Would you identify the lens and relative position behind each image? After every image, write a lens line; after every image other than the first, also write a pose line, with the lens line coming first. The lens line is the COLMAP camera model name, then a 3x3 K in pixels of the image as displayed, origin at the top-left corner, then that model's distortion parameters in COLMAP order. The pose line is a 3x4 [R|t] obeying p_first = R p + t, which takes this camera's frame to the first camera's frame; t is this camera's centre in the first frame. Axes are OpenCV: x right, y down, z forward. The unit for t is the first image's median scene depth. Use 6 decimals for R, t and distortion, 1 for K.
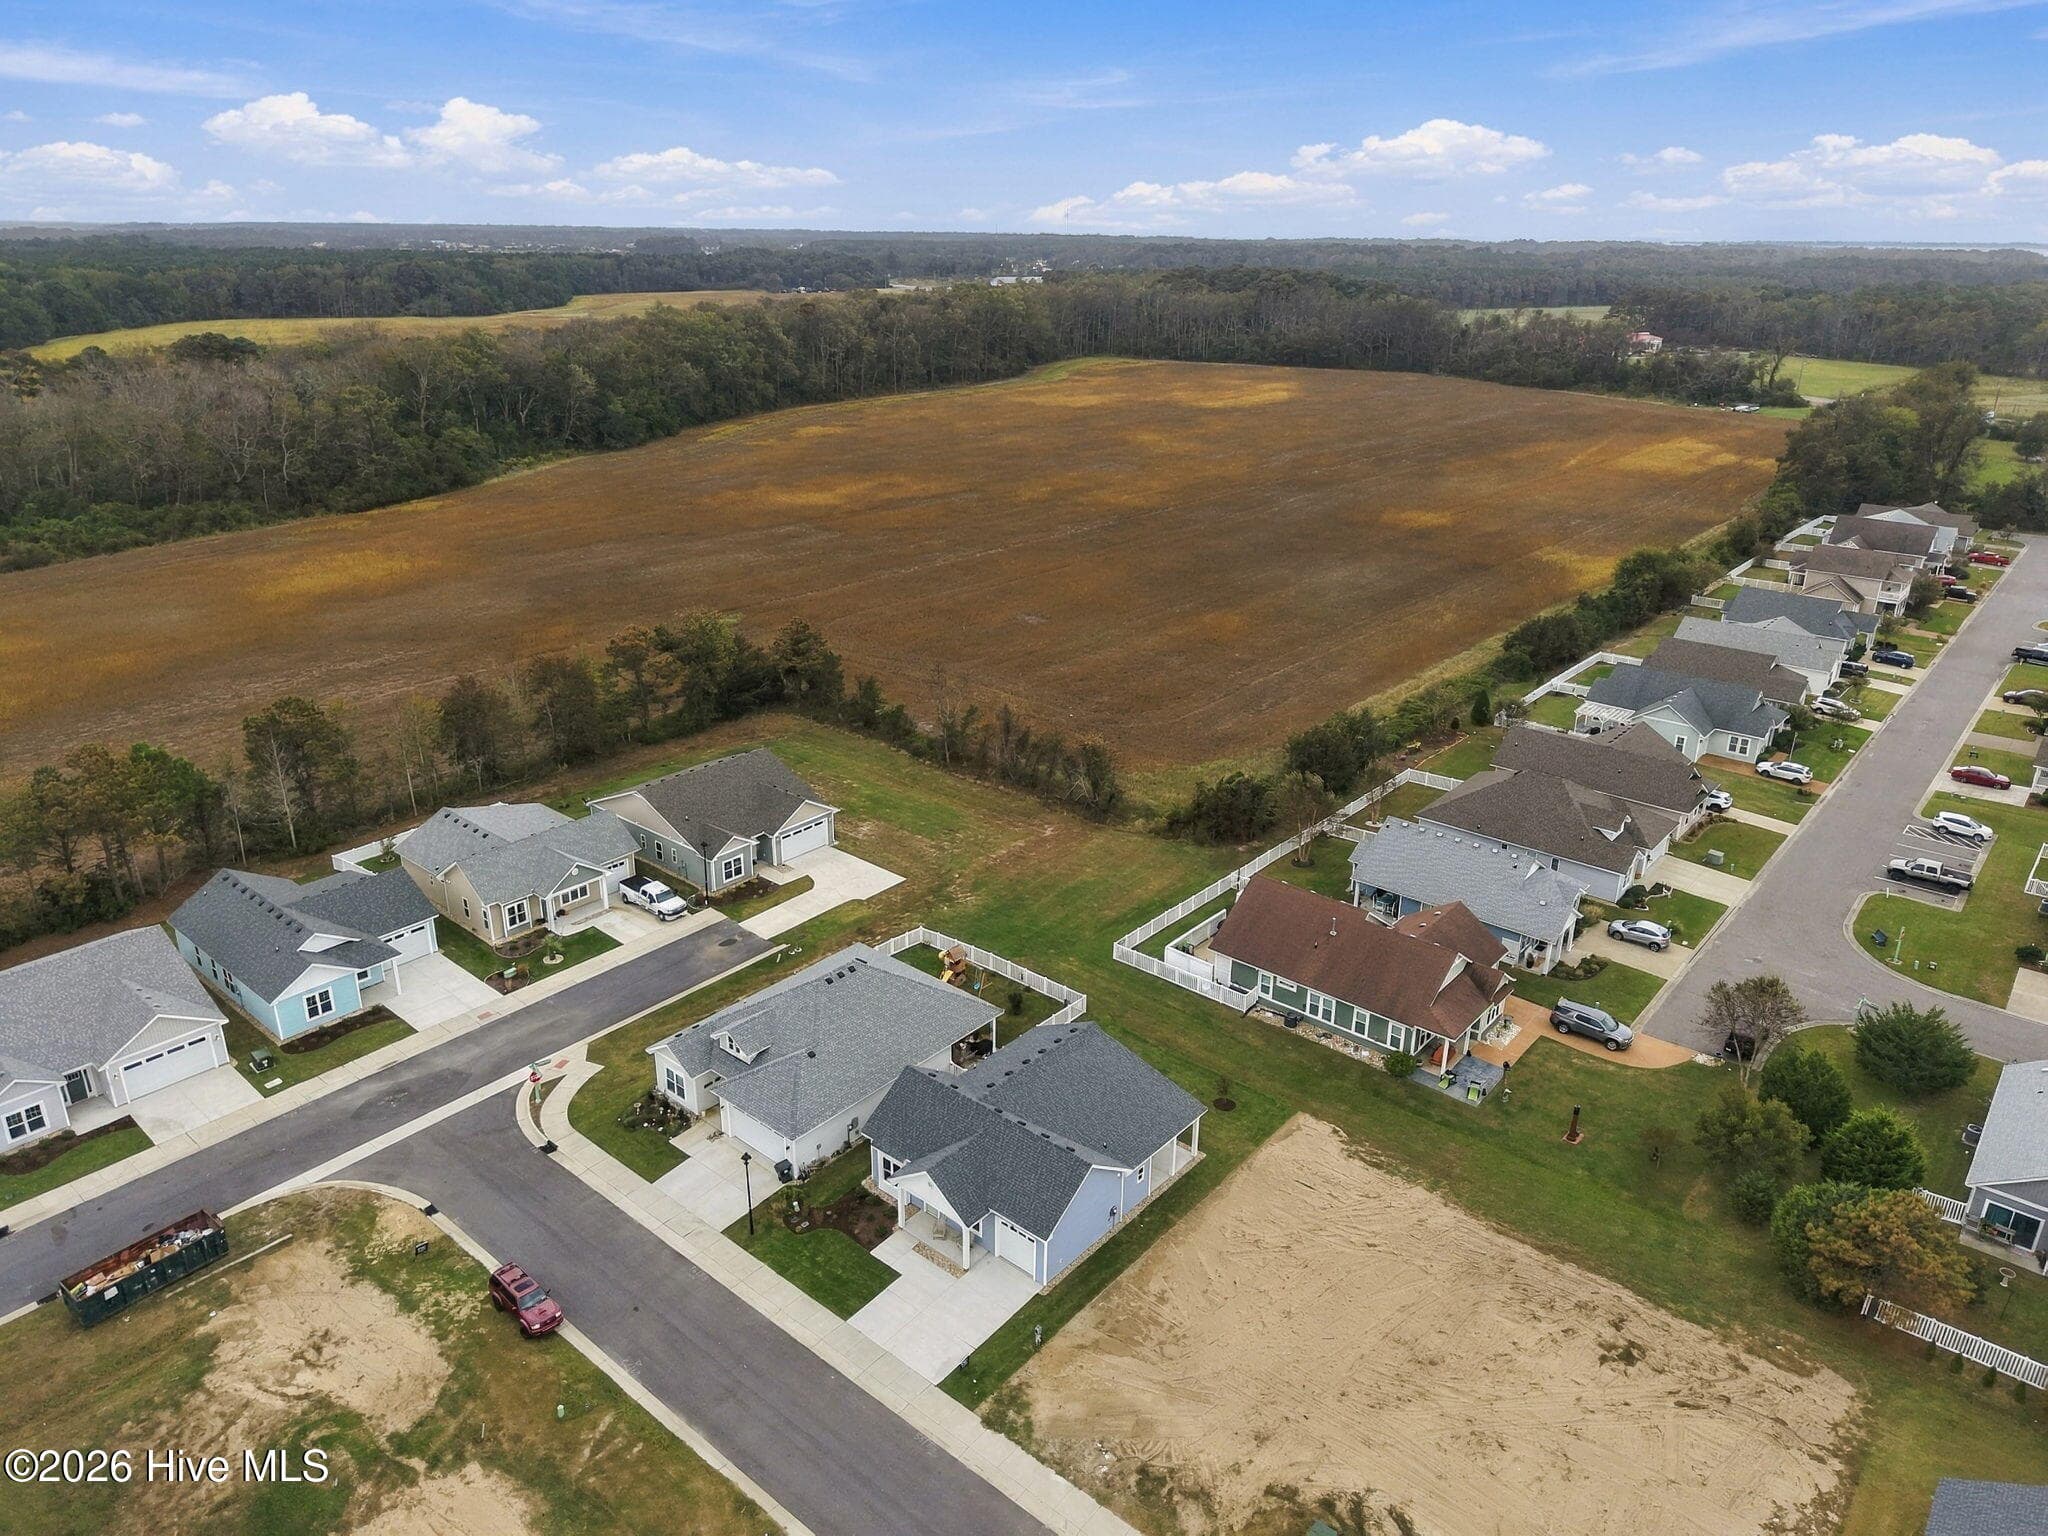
lens RADIAL K [[1377.8, 0, 1019.6], [0, 1377.8, 773.5], [0, 0, 1]] dist [0.044706, -0.034712]
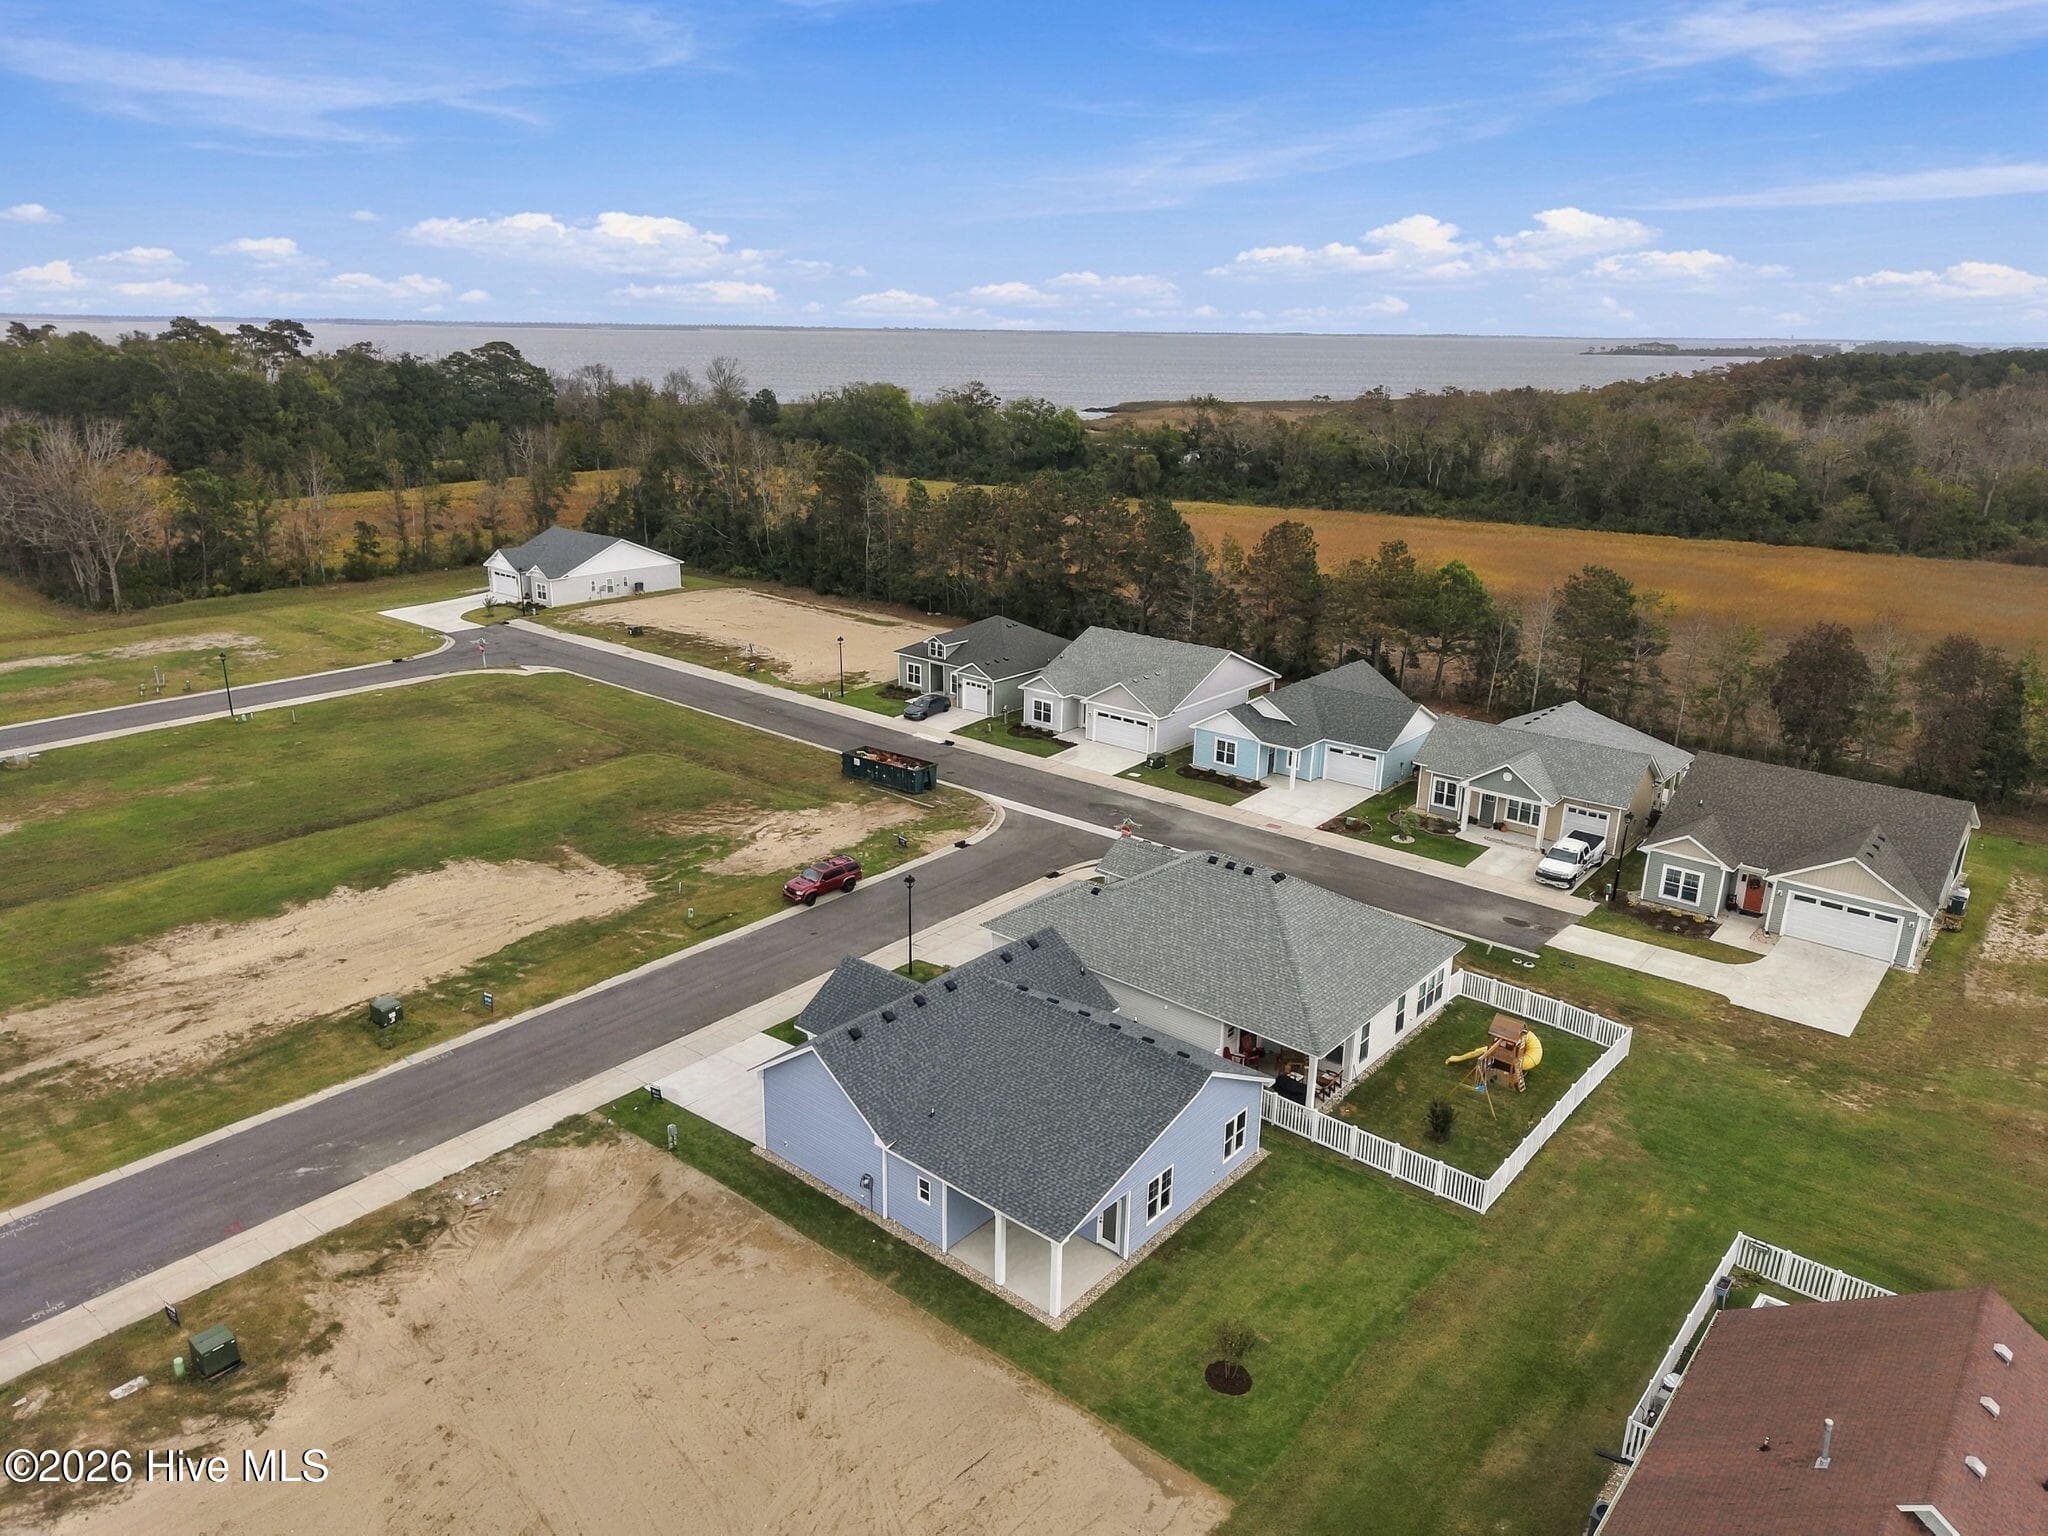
lens RADIAL K [[1377.8, 0, 1021.6], [0, 1377.8, 756.5], [0, 0, 1]] dist [0.044706, -0.034712]
pose [[0.003813, 0.289249, -0.957246, 0.464537], [-0.383396, 0.884526, 0.265748, -0.048012], [0.923576, 0.365991, 0.114270, 0.665791]]
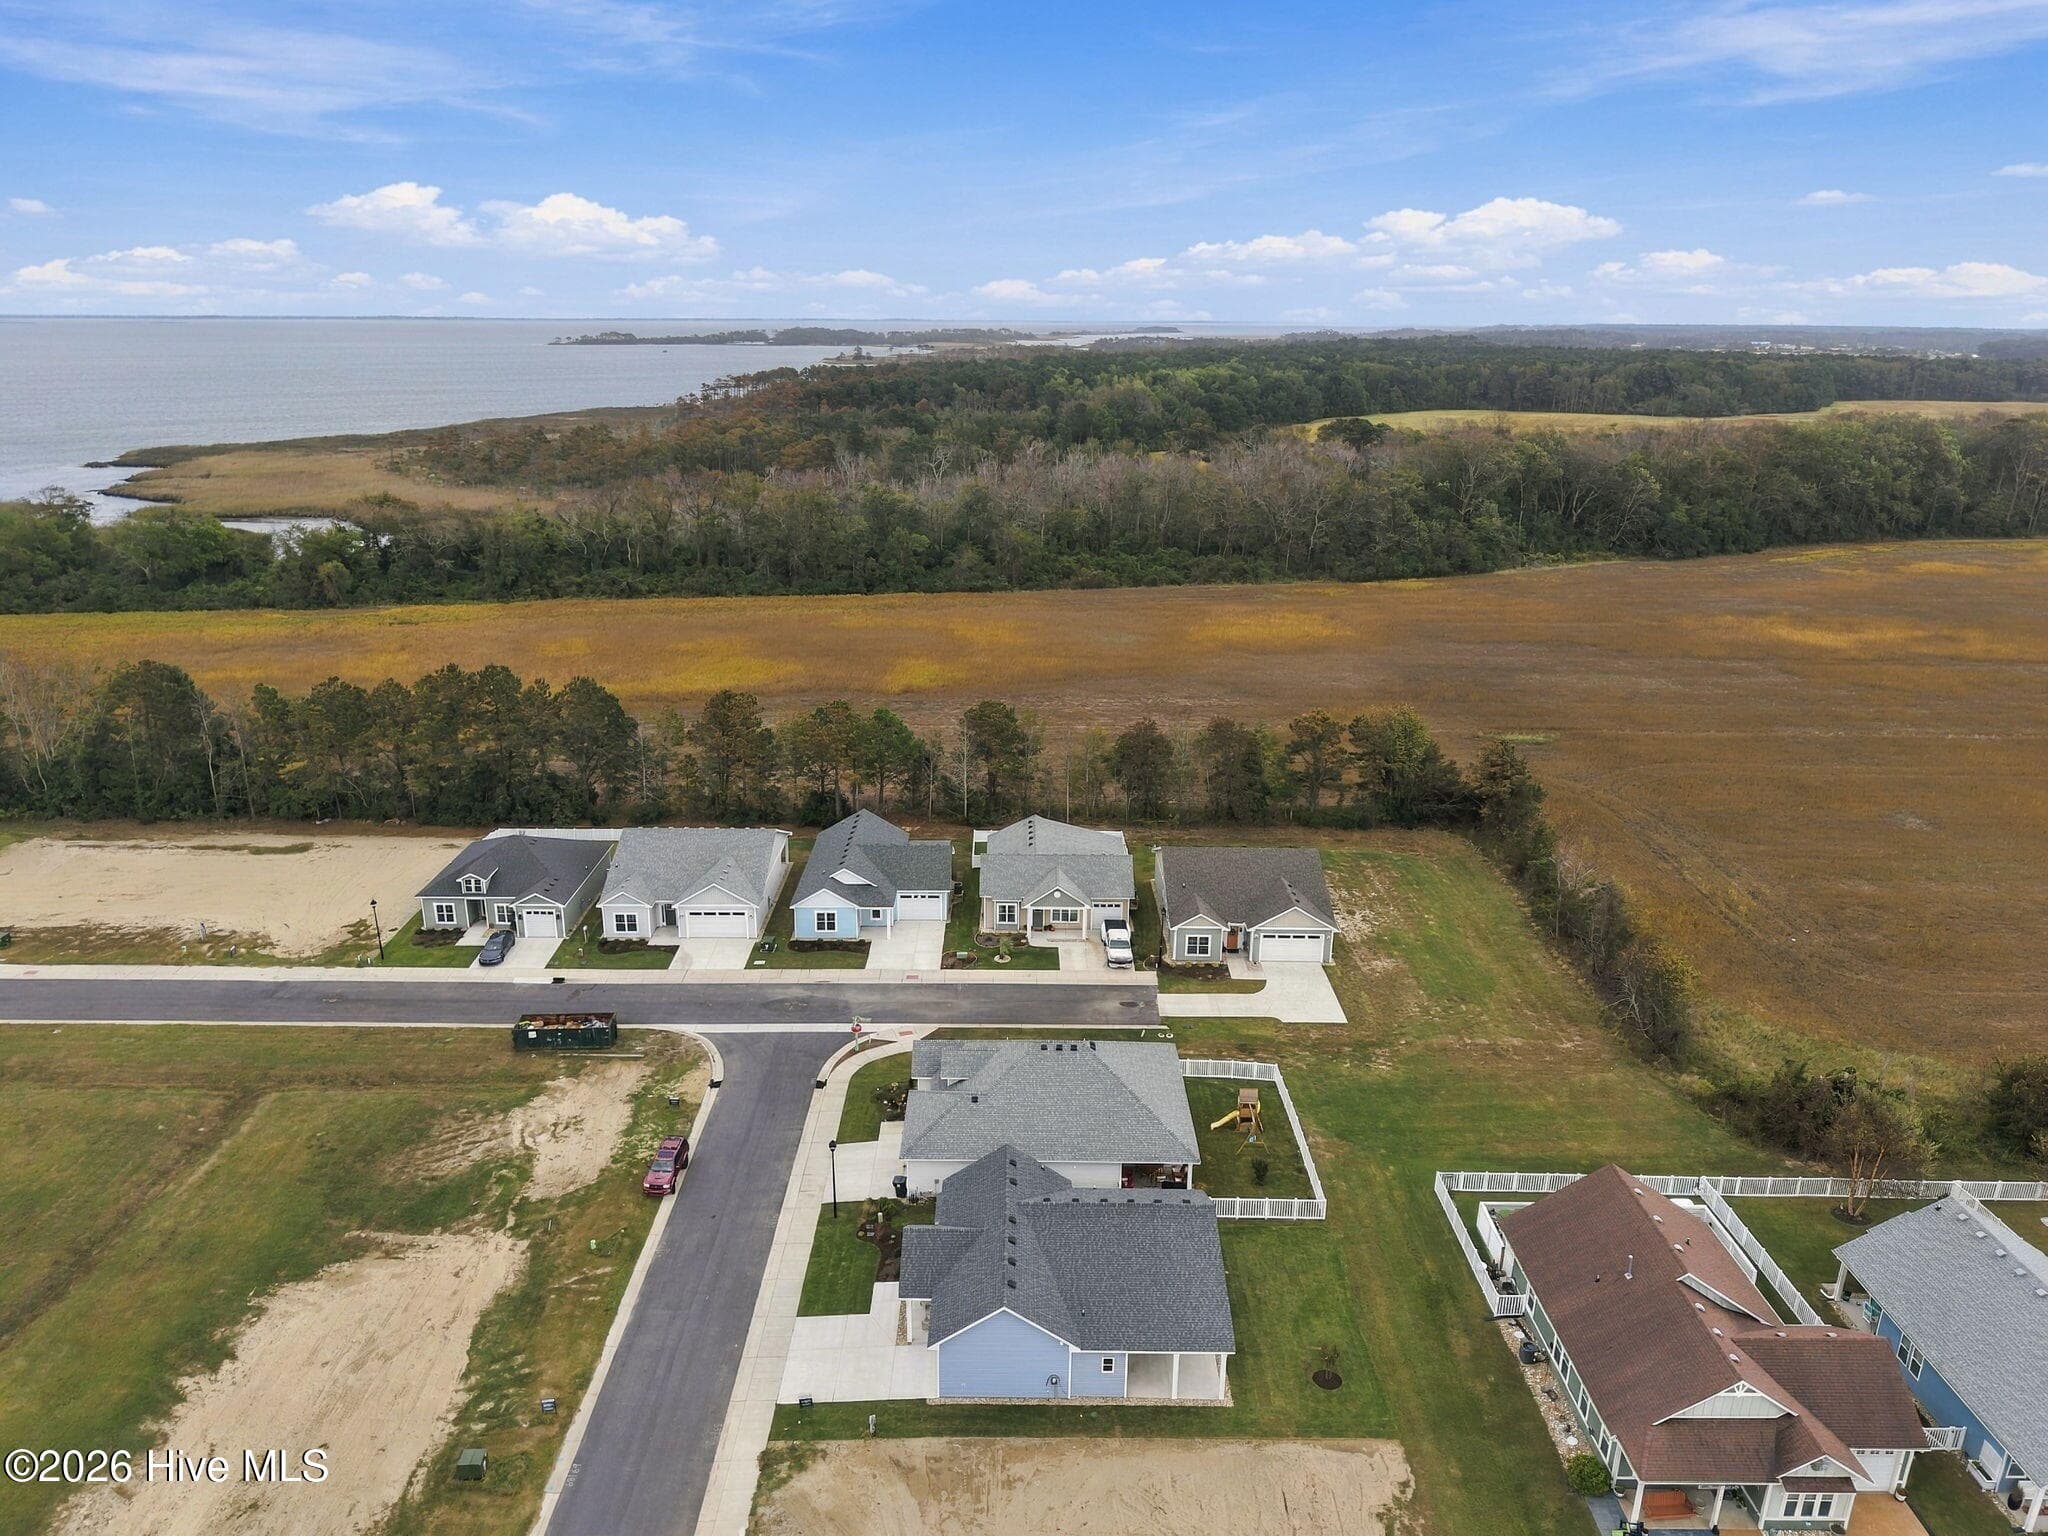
lens RADIAL K [[1377.8, 0, 1017.5], [0, 1377.8, 761.6], [0, 0, 1]] dist [0.044706, -0.034712]
pose [[0.651286, 0.233367, -0.722057, 0.449297], [-0.284757, 0.957161, 0.052505, -0.084323], [0.703378, 0.171416, 0.689838, 0.202745]]
